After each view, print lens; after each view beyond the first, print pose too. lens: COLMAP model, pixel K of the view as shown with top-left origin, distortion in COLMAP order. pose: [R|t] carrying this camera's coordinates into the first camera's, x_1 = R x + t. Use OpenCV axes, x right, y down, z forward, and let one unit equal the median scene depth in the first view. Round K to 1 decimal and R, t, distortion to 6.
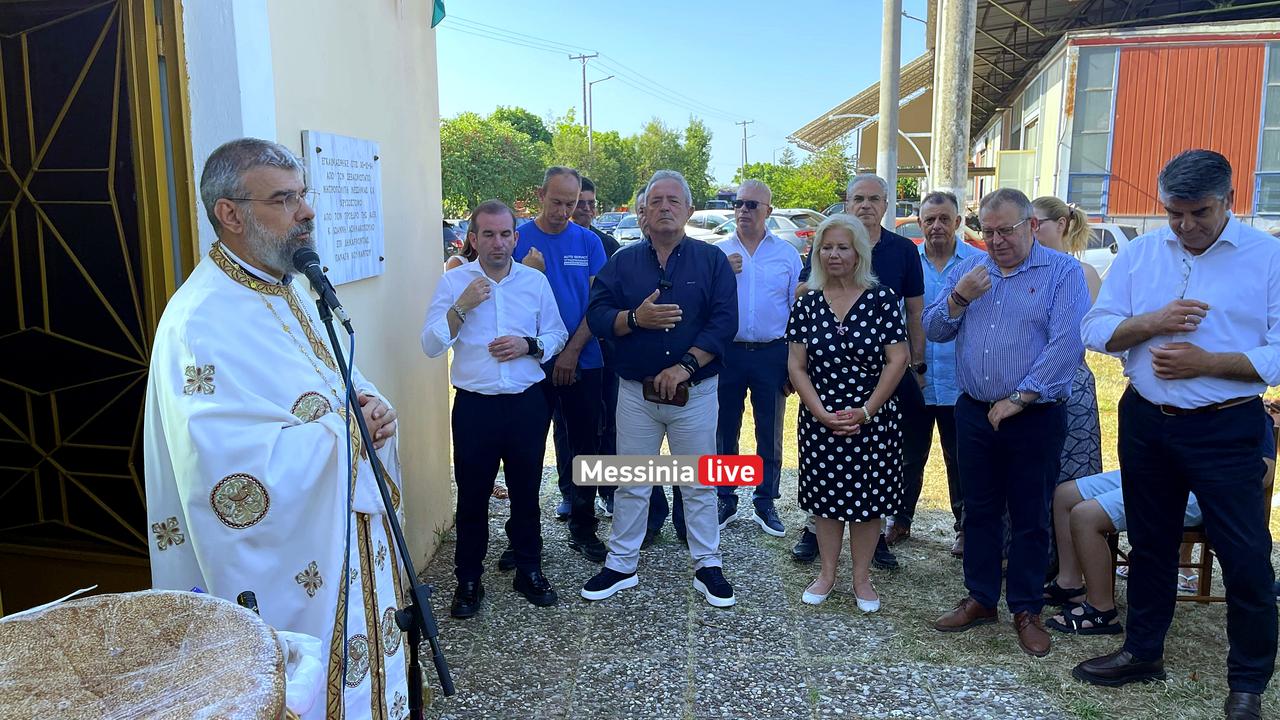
lens RADIAL K [[960.6, 0, 655.7], [0, 960.6, 360.7], [0, 0, 1]] dist [0.057541, -0.067214]
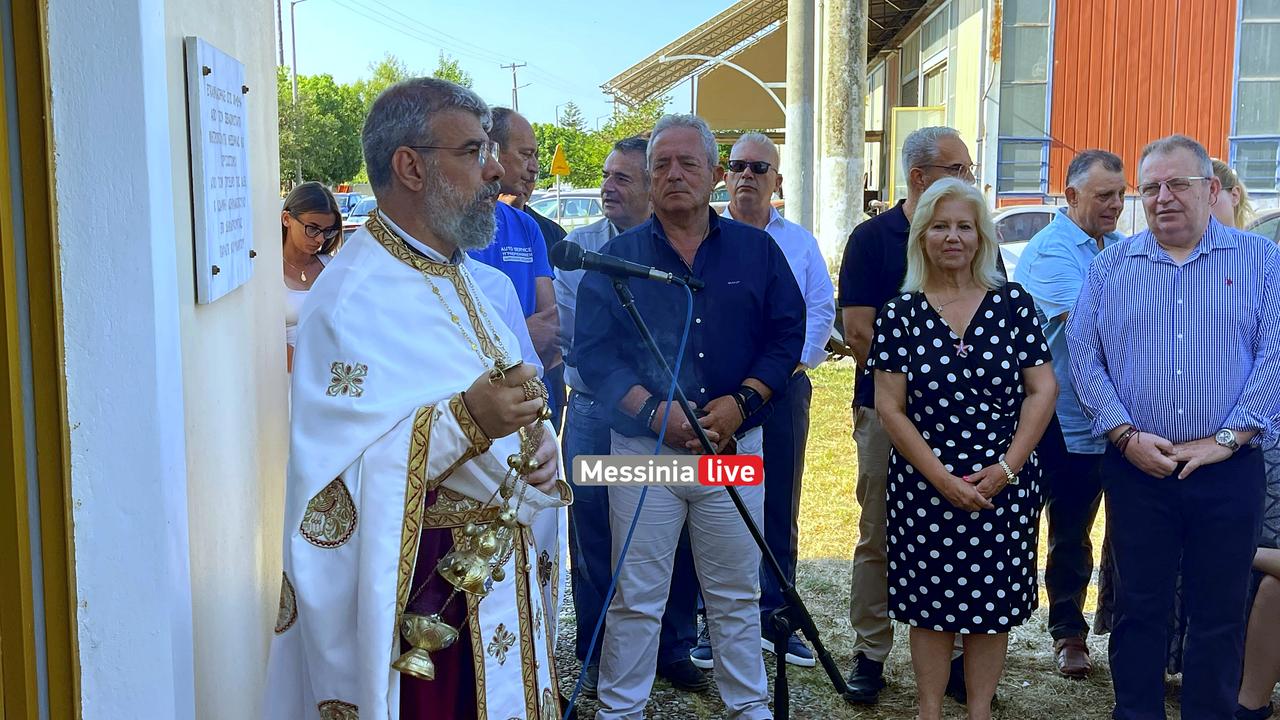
lens RADIAL K [[1389.3, 0, 647.8], [0, 1389.3, 379.3], [0, 0, 1]] dist [0.031500, 0.000000]
pose [[0.982366, -0.029287, 0.184658, -0.184353], [0.033101, 0.999297, -0.017604, -0.001687], [-0.184013, 0.023406, 0.982645, 0.076692]]
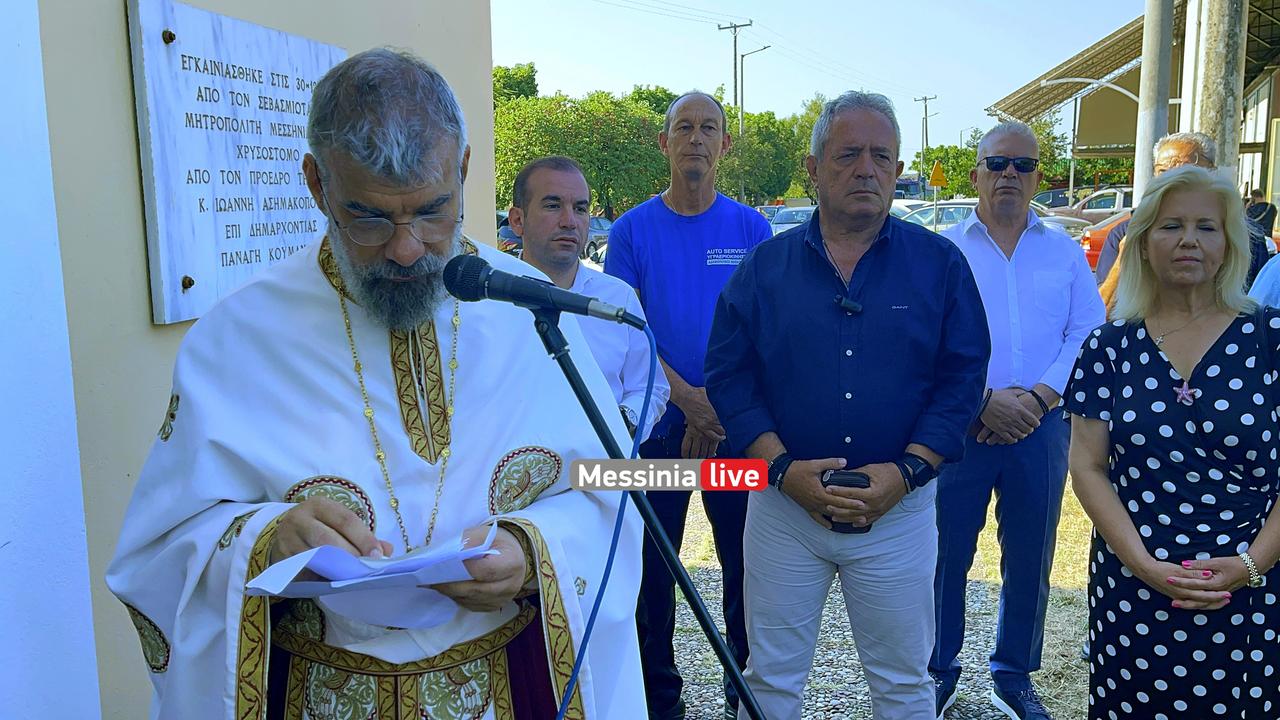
lens RADIAL K [[1106.3, 0, 642.8], [0, 1106.3, 346.4], [0, 0, 1]] dist [0.082374, -0.048848]
pose [[0.987925, 0.011178, -0.154527, 0.000899], [-0.015580, 0.999506, -0.027306, -0.033903], [0.154146, 0.029384, 0.987611, 0.334413]]
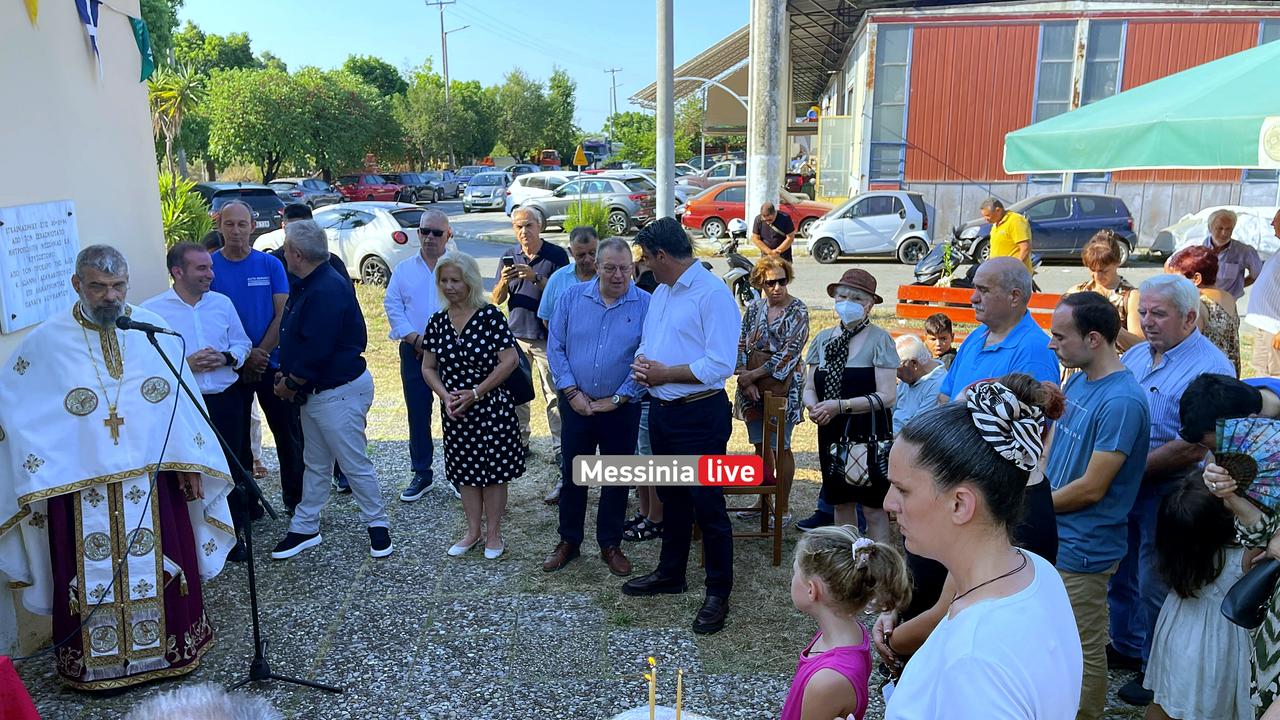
lens RADIAL K [[960.6, 0, 654.1], [0, 960.6, 359.4], [0, 0, 1]] dist [0.057541, -0.067214]
pose [[0.992555, -0.024889, 0.119228, 0.269615], [0.018670, 0.998420, 0.052999, -0.065242], [-0.120359, -0.050378, 0.991451, -0.291283]]
